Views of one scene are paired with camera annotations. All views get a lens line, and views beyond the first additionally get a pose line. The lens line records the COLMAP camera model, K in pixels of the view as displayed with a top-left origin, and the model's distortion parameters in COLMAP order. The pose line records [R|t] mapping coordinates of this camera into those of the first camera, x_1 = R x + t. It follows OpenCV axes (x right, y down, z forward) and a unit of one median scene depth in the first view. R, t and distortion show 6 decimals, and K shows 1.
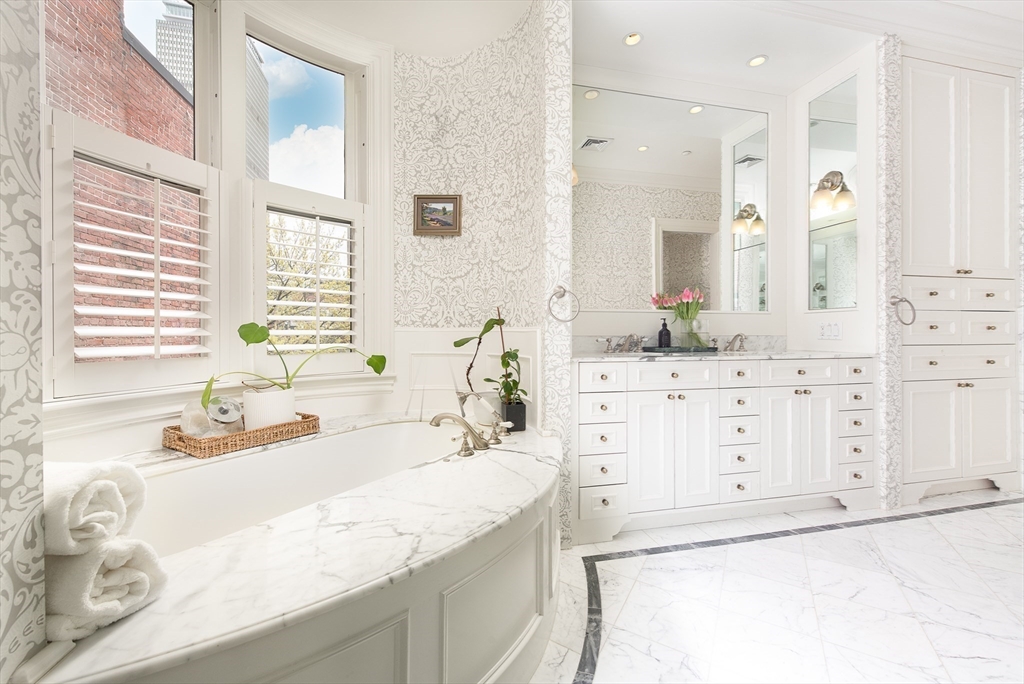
lens RADIAL K [[405.3, 0, 512.5], [0, 405.3, 333.5], [0, 0, 1]] dist [0.002545, -0.000235]
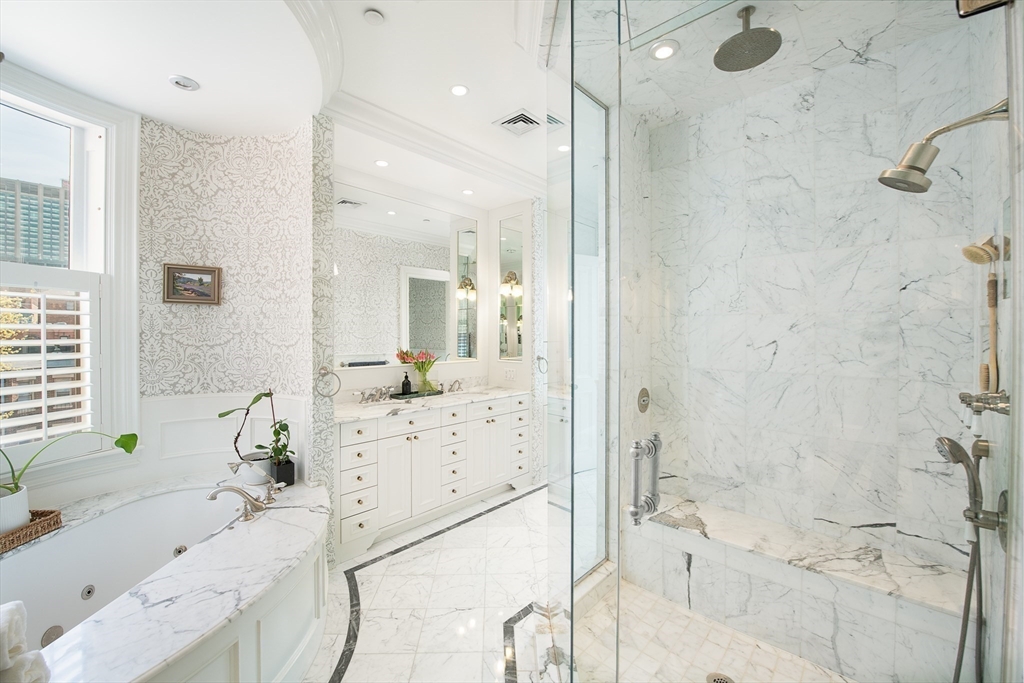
lens RADIAL K [[411.2, 0, 510.8], [0, 411.2, 328.8], [0, 0, 1]] dist [-0.016881, -0.000750]
pose [[0.834086, 0.000891, 0.551634, -0.085936], [0.001776, 0.999989, -0.004300, -0.187129], [-0.551632, 0.004567, 0.834075, -0.331132]]
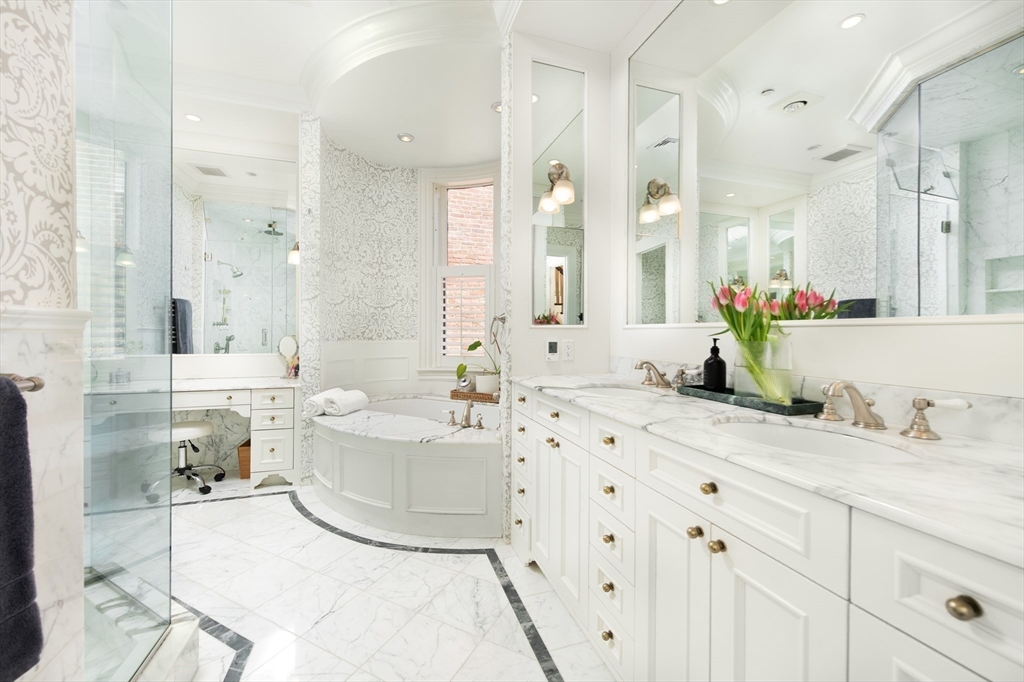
lens RADIAL K [[411.2, 0, 510.8], [0, 411.2, 328.3], [0, 0, 1]] dist [-0.016881, -0.000750]
pose [[0.081563, 0.001502, -0.996667, 1.011961], [-0.012803, 0.999918, 0.000459, -0.052766], [0.996586, 0.012723, 0.081576, 0.724521]]
